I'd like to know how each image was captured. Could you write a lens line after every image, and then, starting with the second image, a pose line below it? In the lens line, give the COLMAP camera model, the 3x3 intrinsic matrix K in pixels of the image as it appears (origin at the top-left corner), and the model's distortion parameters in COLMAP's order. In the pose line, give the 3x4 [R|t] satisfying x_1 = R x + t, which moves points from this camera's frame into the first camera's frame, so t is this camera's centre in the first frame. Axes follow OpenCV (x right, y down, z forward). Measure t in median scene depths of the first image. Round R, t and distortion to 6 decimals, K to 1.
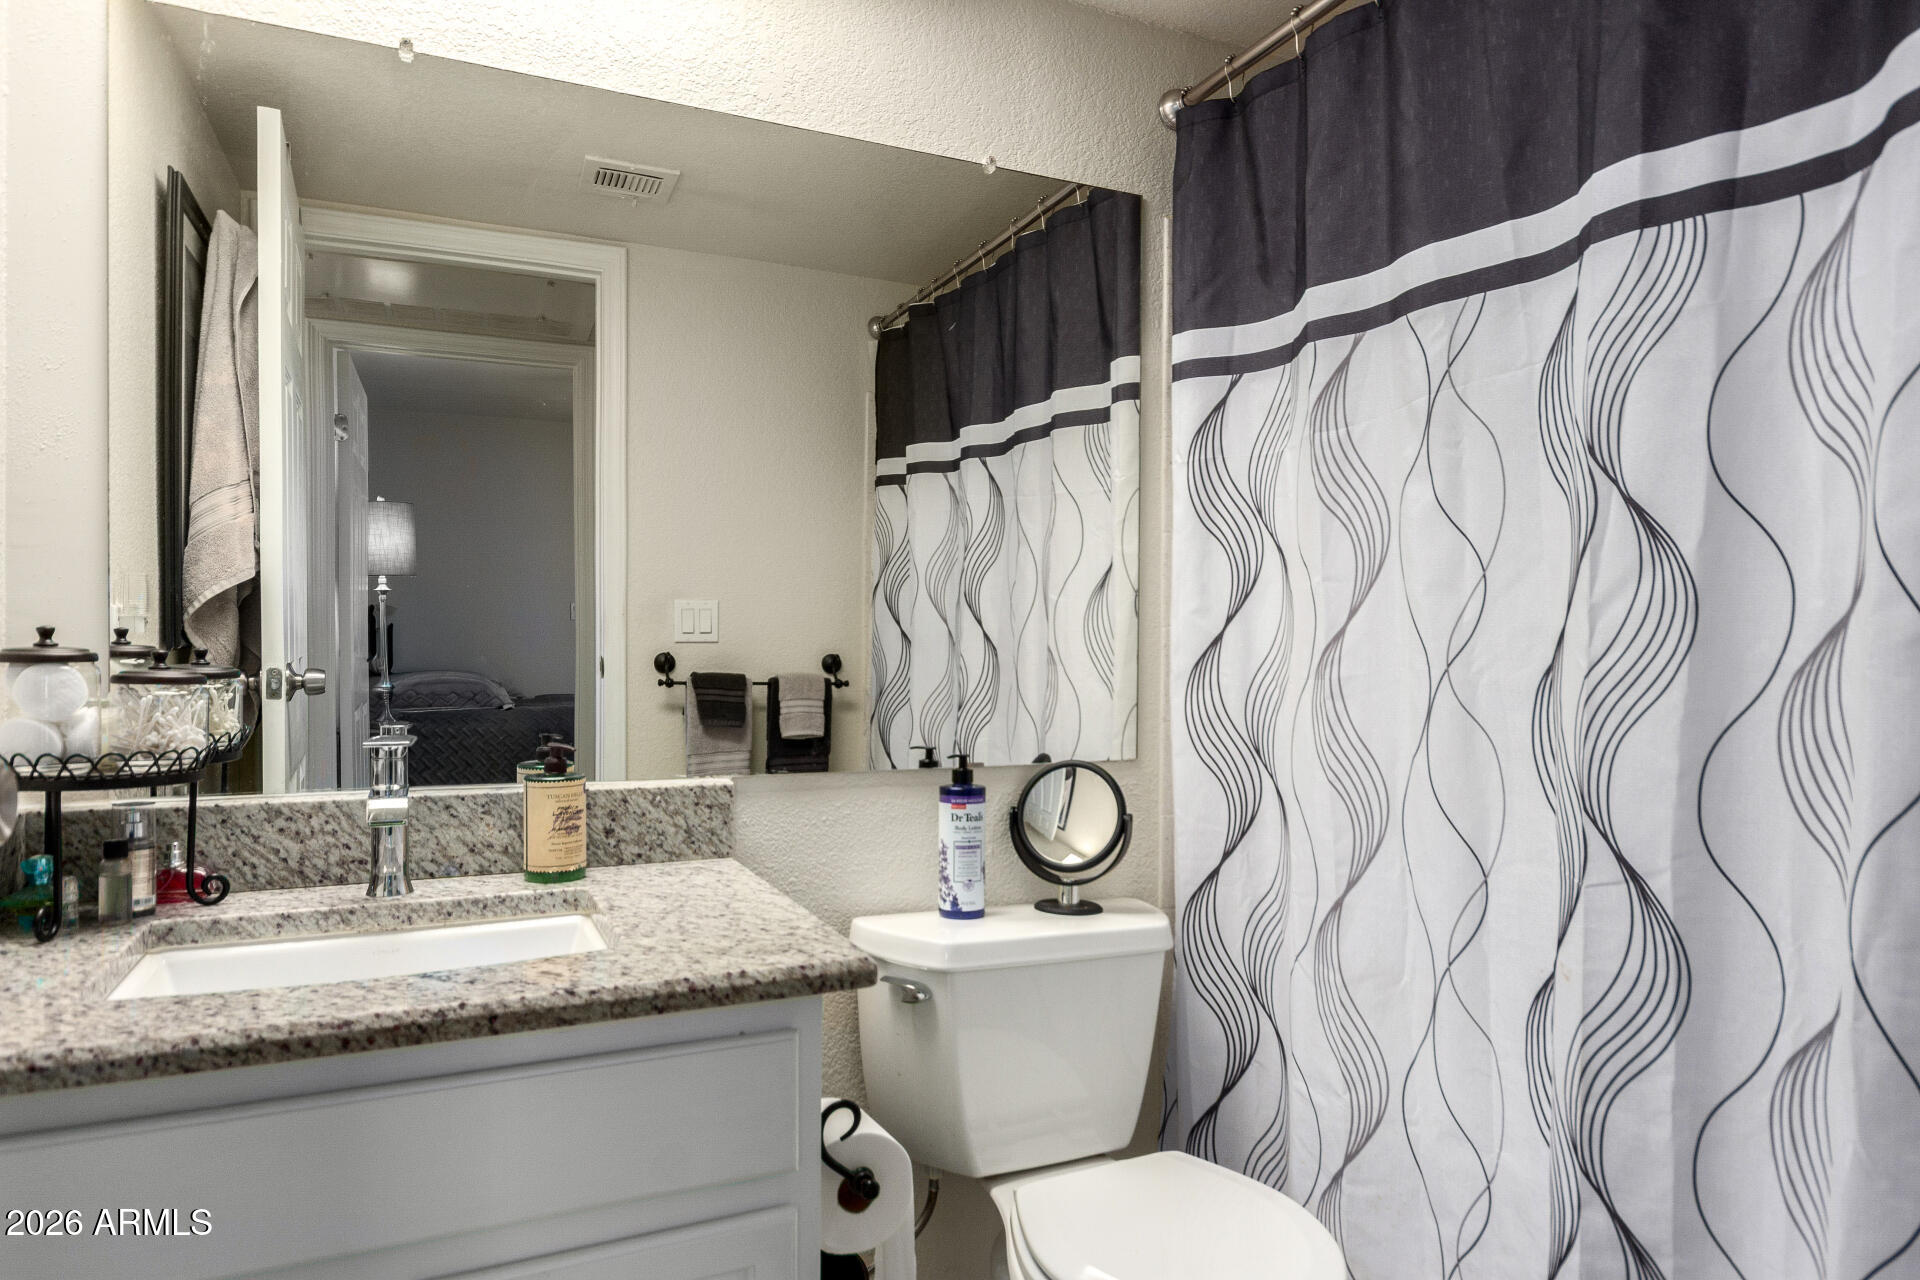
lens RADIAL K [[1155.2, 0, 978.5], [0, 1155.2, 647.9], [0, 0, 1]] dist [0.003923, 0.003003]
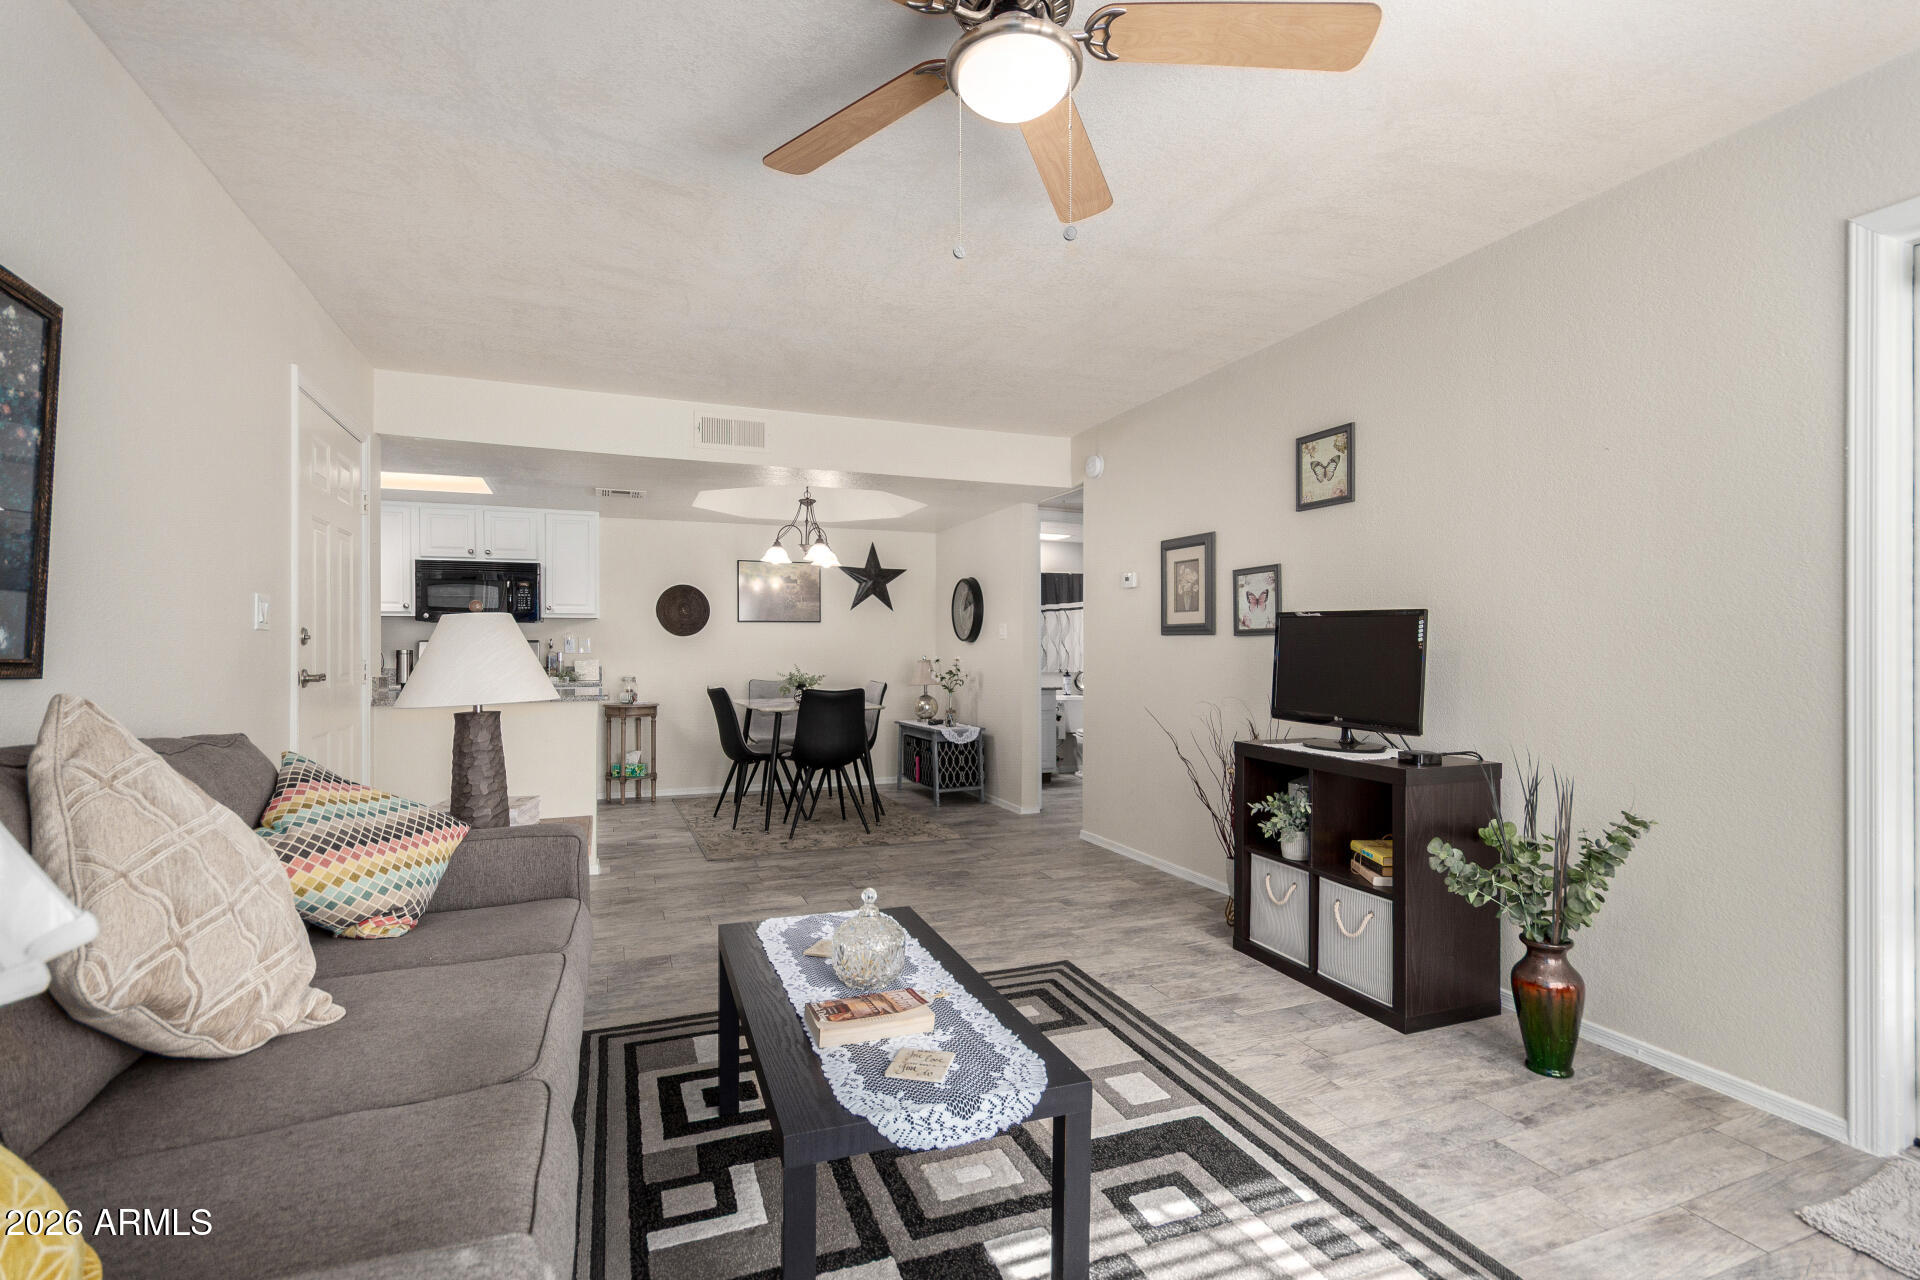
lens RADIAL K [[887.8, 0, 951.3], [0, 887.8, 641.8], [0, 0, 1]] dist [0.003319, 0.001710]
pose [[0.997227, -0.006146, -0.074162, -0.268170], [0.005228, 0.999907, -0.012570, -0.001929], [0.074233, 0.012148, 0.997167, -3.664712]]
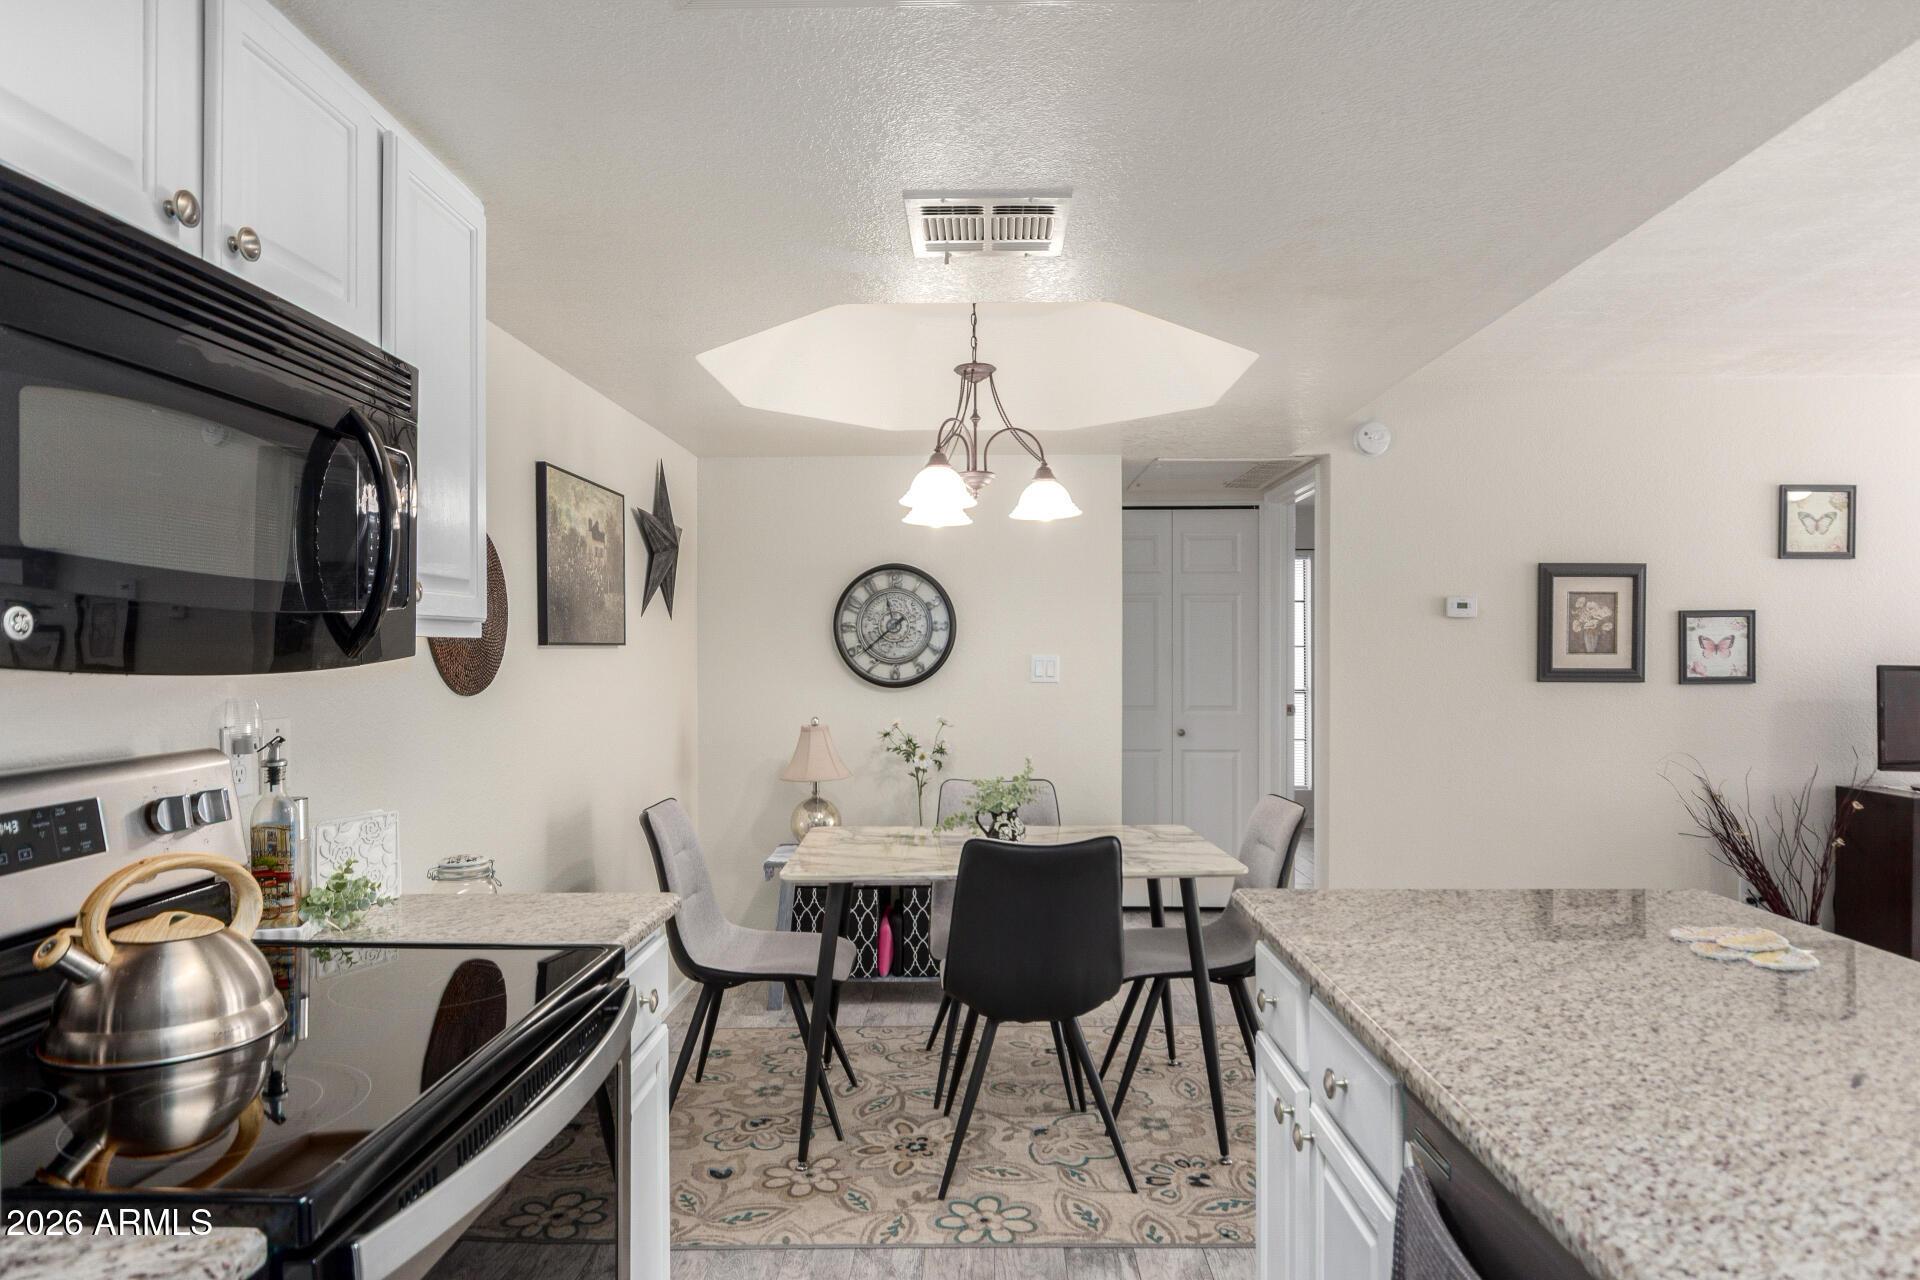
lens RADIAL K [[1155.2, 0, 962.0], [0, 1155.2, 650.2], [0, 0, 1]] dist [0.003923, 0.003003]
pose [[0.438961, -0.004960, 0.898493, -2.768229], [0.008953, 0.999959, 0.001147, -0.134573], [-0.898462, 0.007540, 0.438987, -1.084813]]
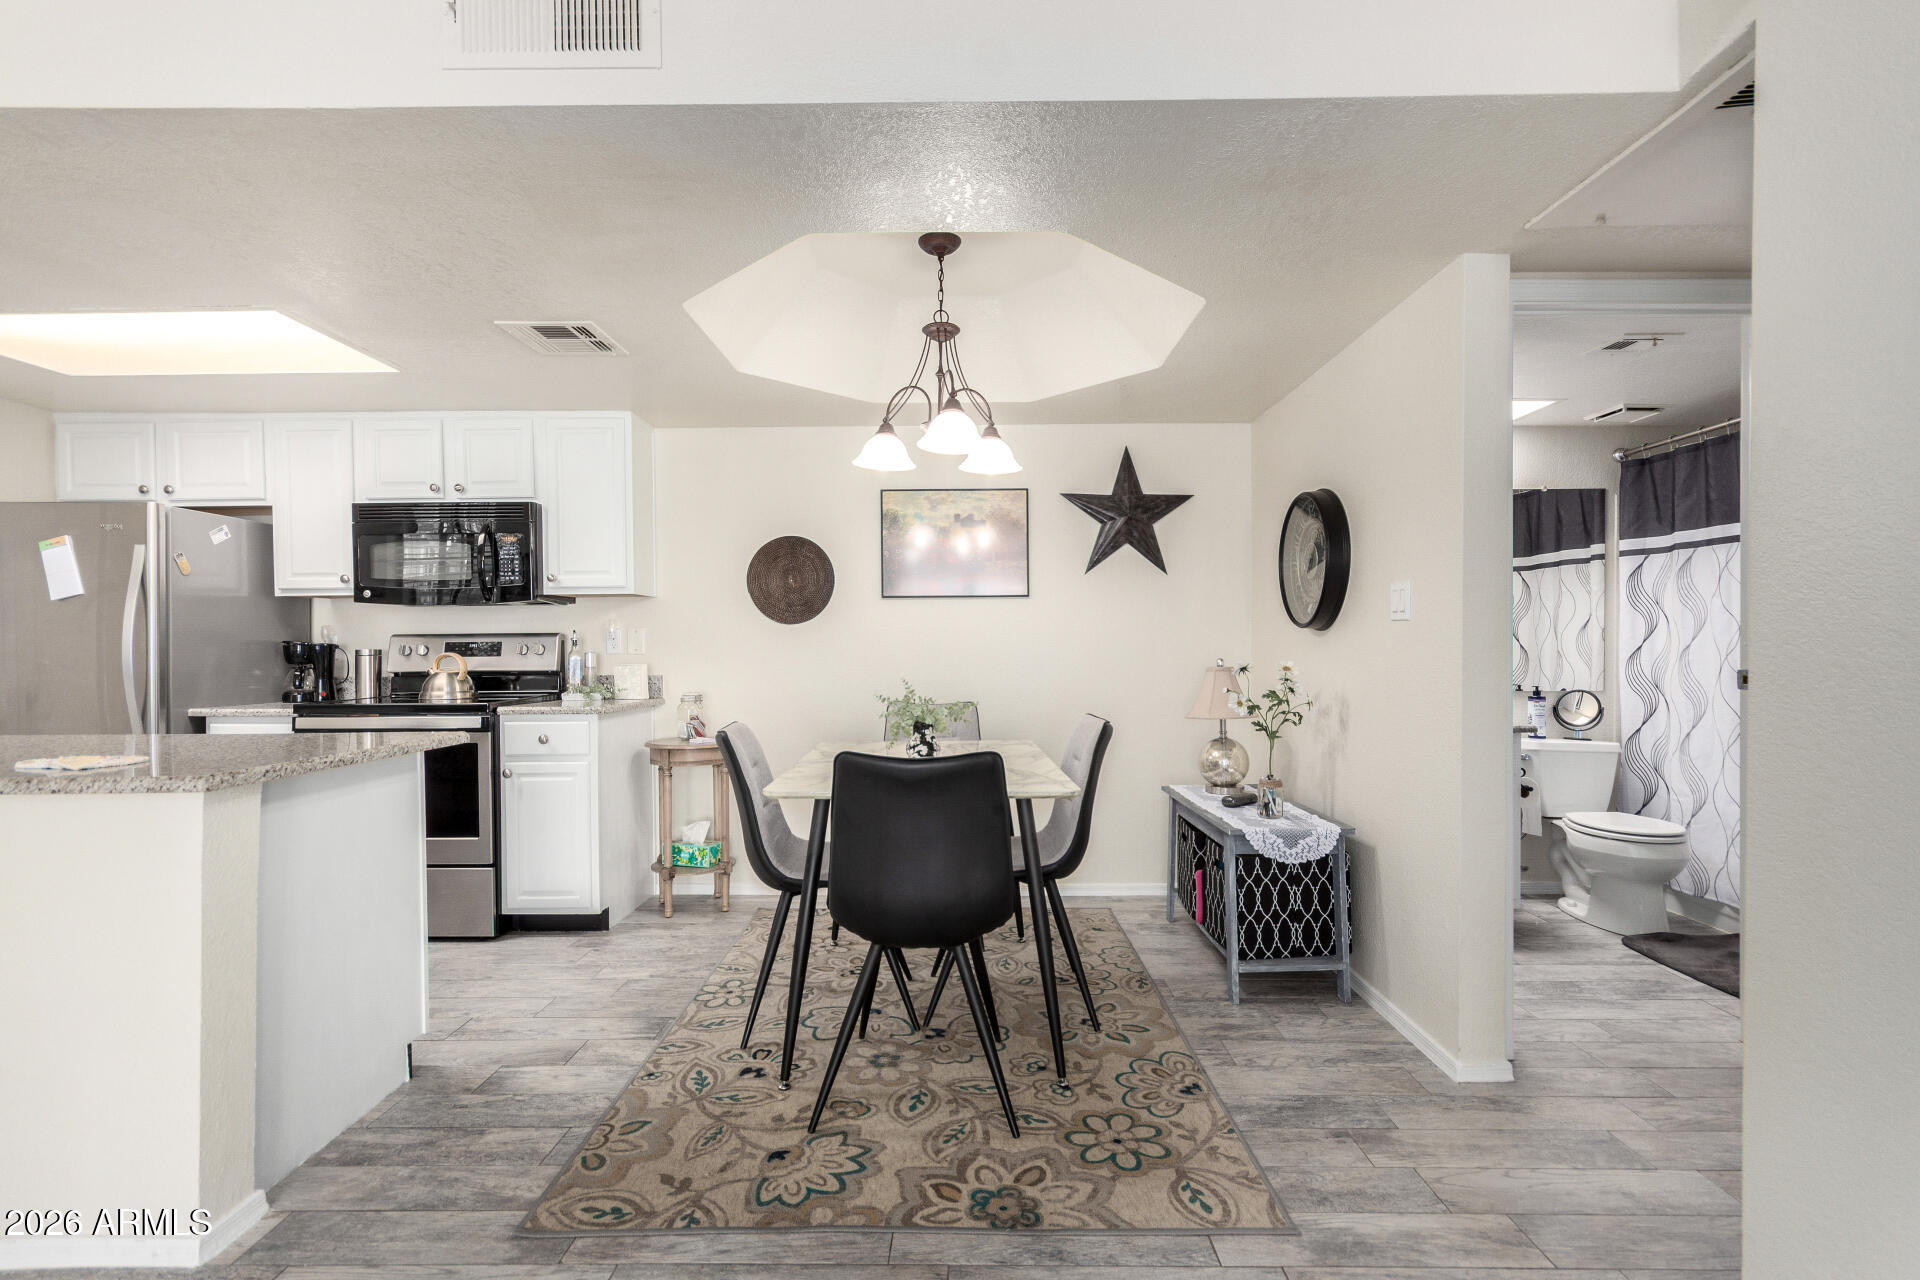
lens RADIAL K [[887.8, 0, 967.0], [0, 887.8, 653.6], [0, 0, 1]] dist [0.003319, 0.001710]
pose [[0.900800, -0.004581, -0.434209, -0.335519], [0.006183, 0.999978, 0.002277, -0.008111], [0.434190, -0.004736, 0.900809, -1.703894]]
